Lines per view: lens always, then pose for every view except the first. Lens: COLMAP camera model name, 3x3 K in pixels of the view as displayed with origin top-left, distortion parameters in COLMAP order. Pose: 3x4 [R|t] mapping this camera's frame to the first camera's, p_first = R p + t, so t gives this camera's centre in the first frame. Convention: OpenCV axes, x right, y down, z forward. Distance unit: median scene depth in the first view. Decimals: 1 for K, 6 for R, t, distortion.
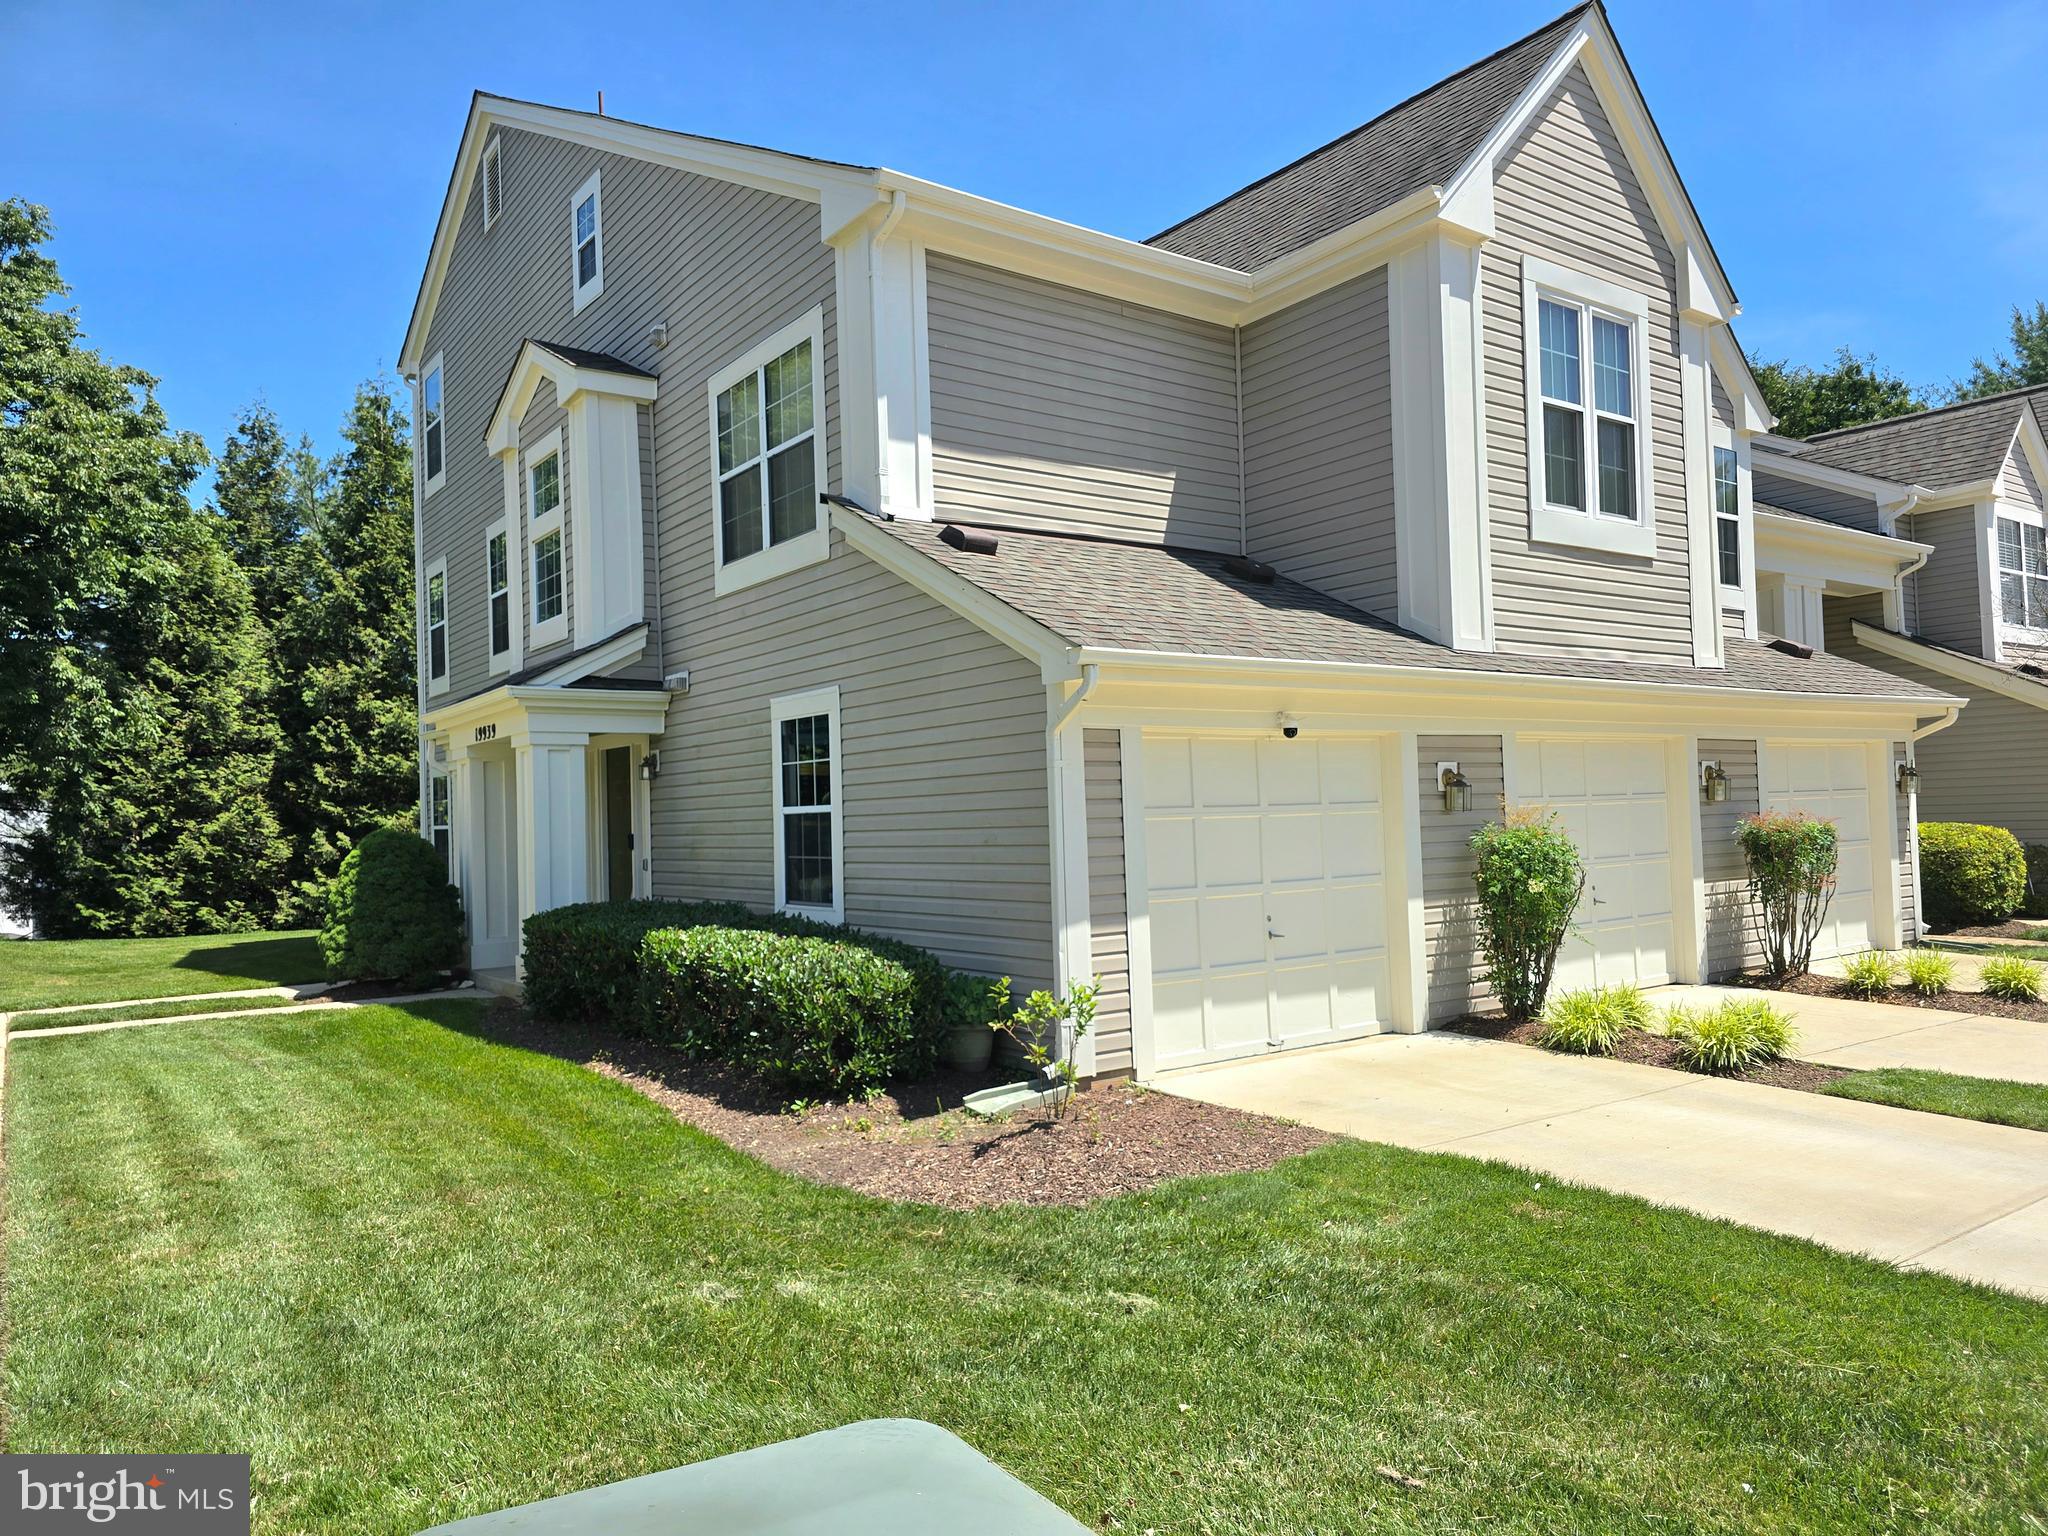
lens RADIAL K [[1368.3, 0, 1008.7], [0, 1368.3, 781.9], [0, 0, 1]] dist [0.054916, -0.049386]
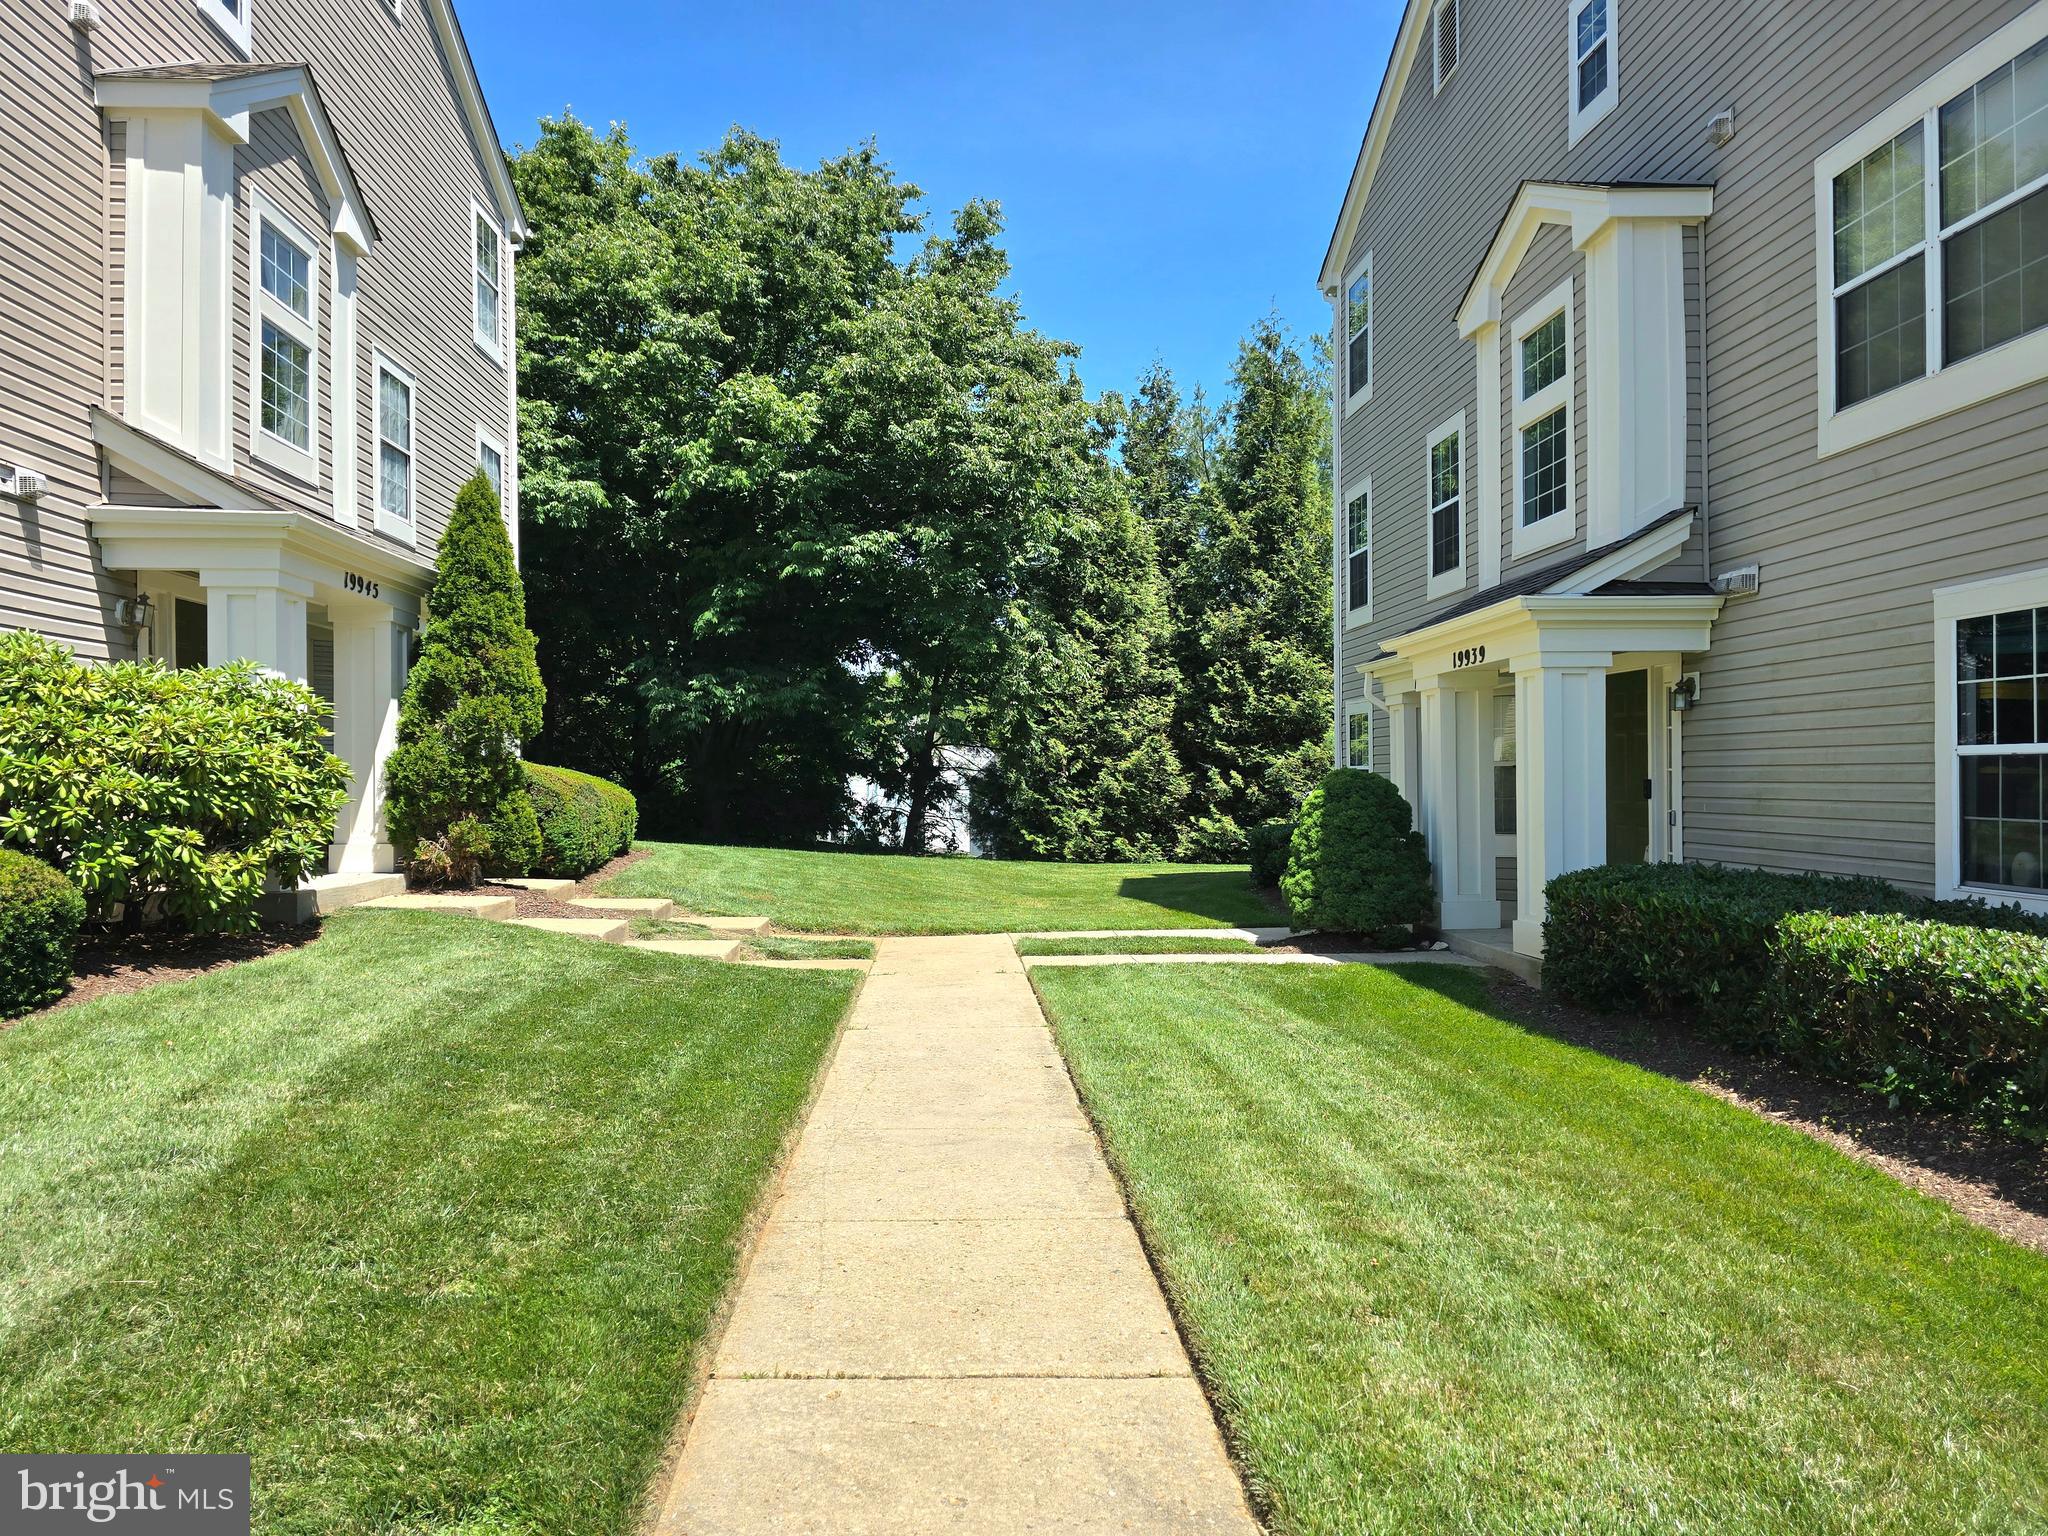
lens RADIAL K [[1368.3, 0, 1011.5], [0, 1368.3, 782.0], [0, 0, 1]] dist [0.054916, -0.049386]
pose [[0.840365, 0.022614, -0.541549, -0.183591], [-0.000900, 0.999186, 0.040327, 0.009059], [0.542020, -0.033402, 0.839702, 0.149670]]
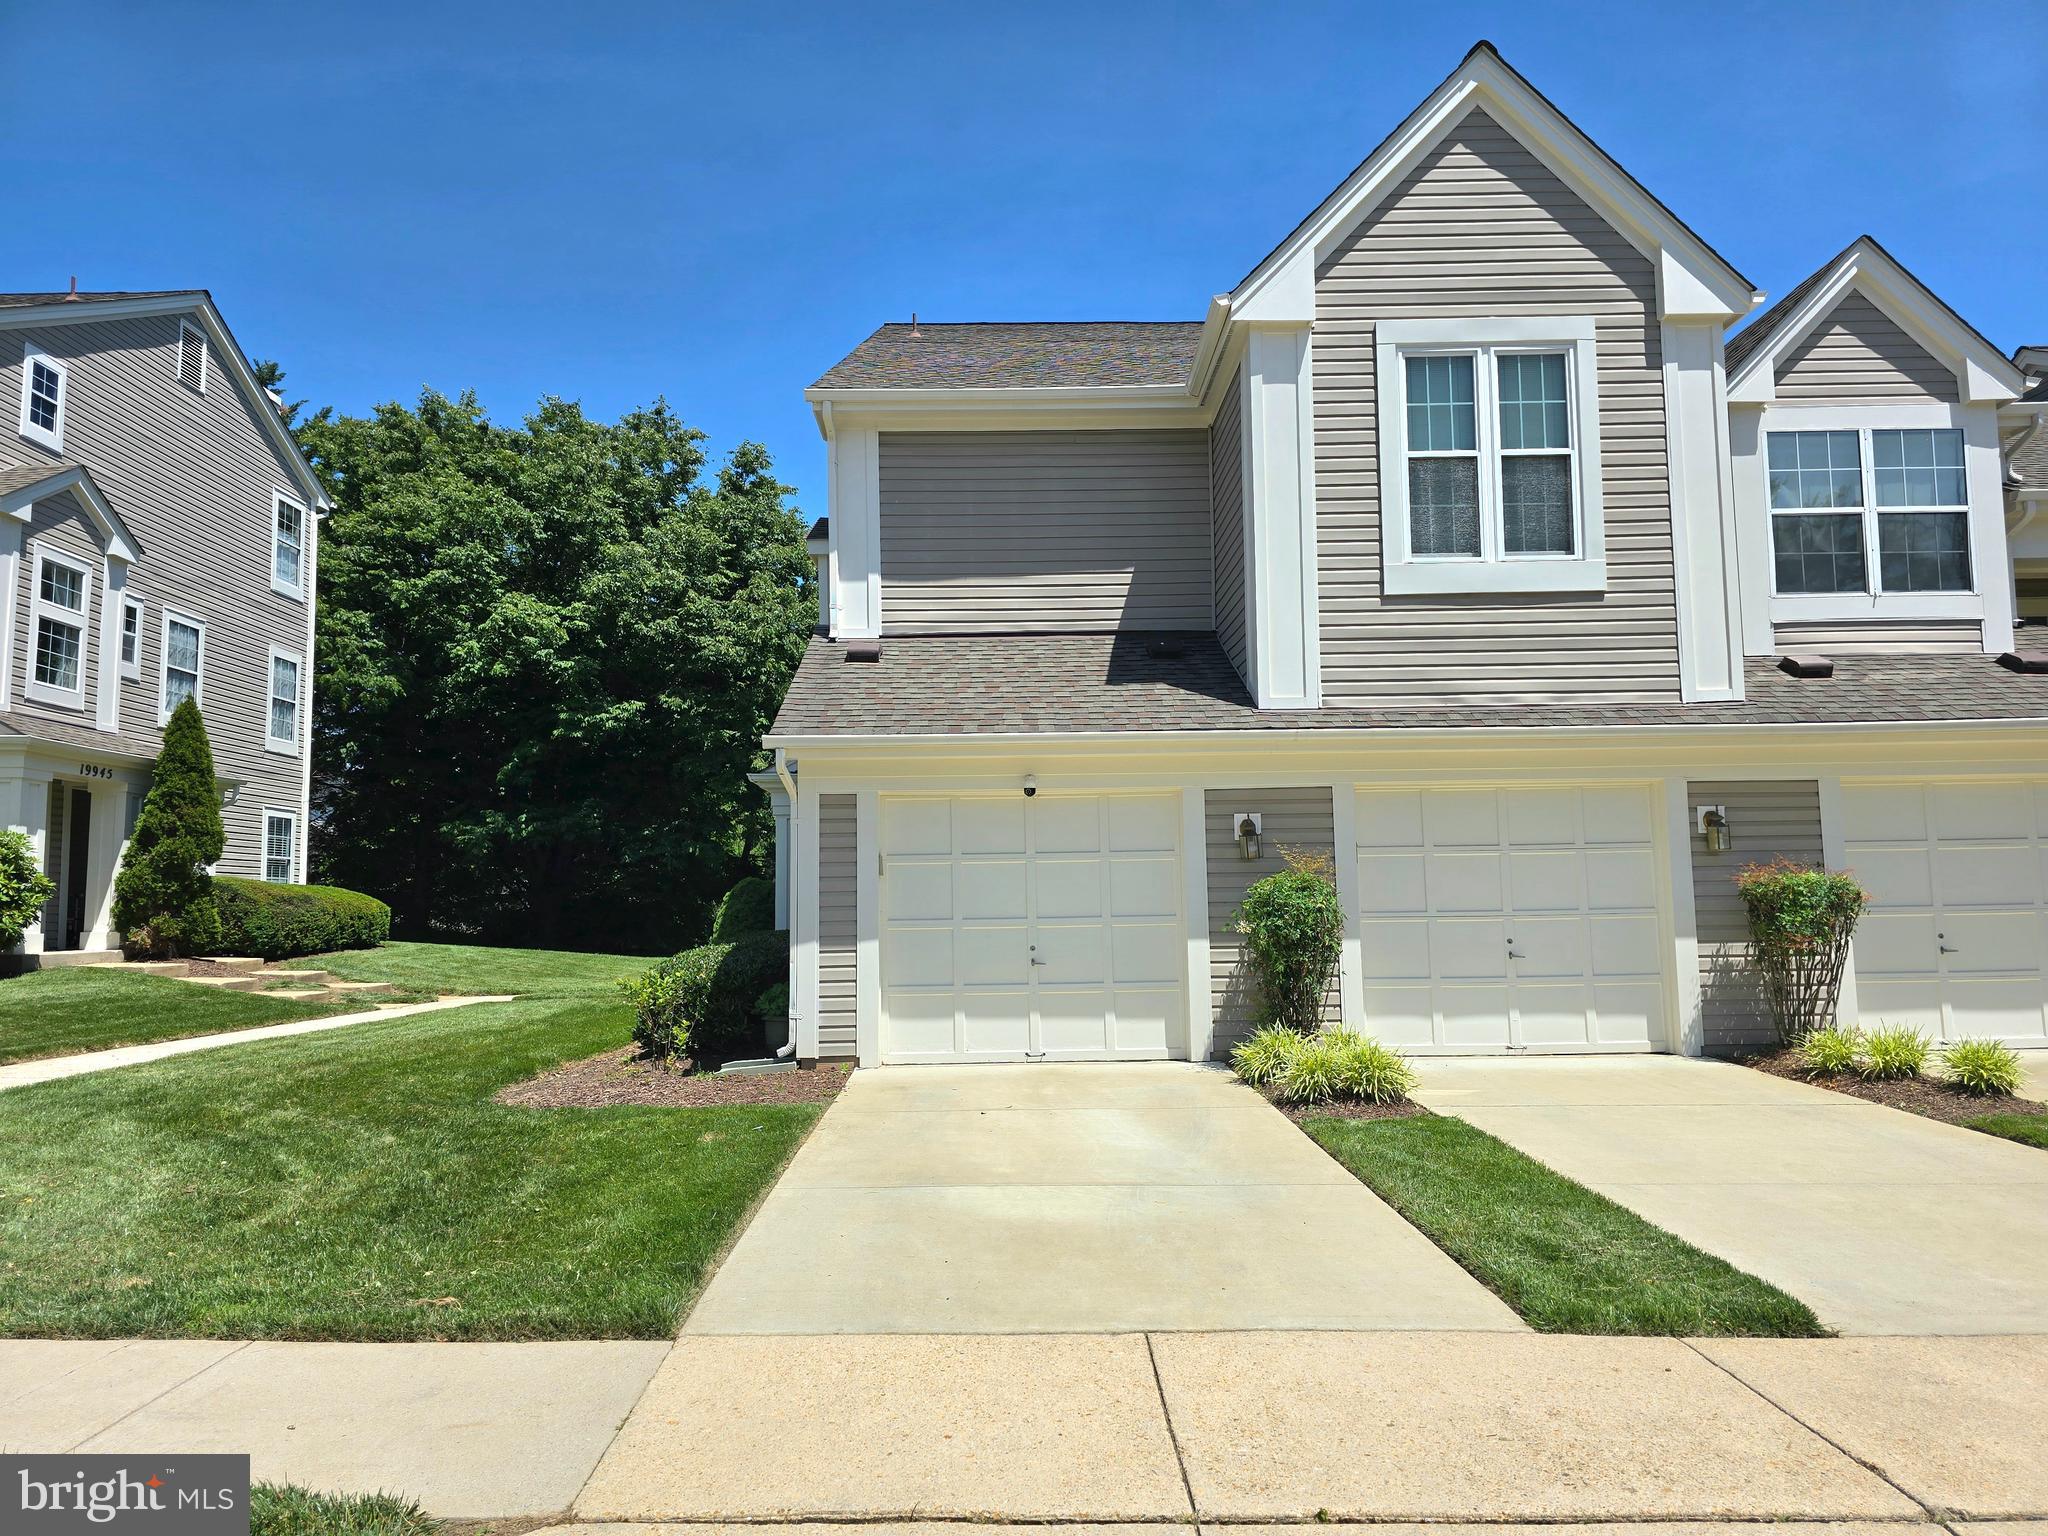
lens RADIAL K [[1368.3, 0, 1013.1], [0, 1368.3, 785.9], [0, 0, 1]] dist [0.054916, -0.049386]
pose [[0.819825, -0.034242, -0.571589, 0.706655], [0.006628, 0.998711, -0.050323, 0.014988], [0.572575, 0.037468, 0.818996, 0.013387]]
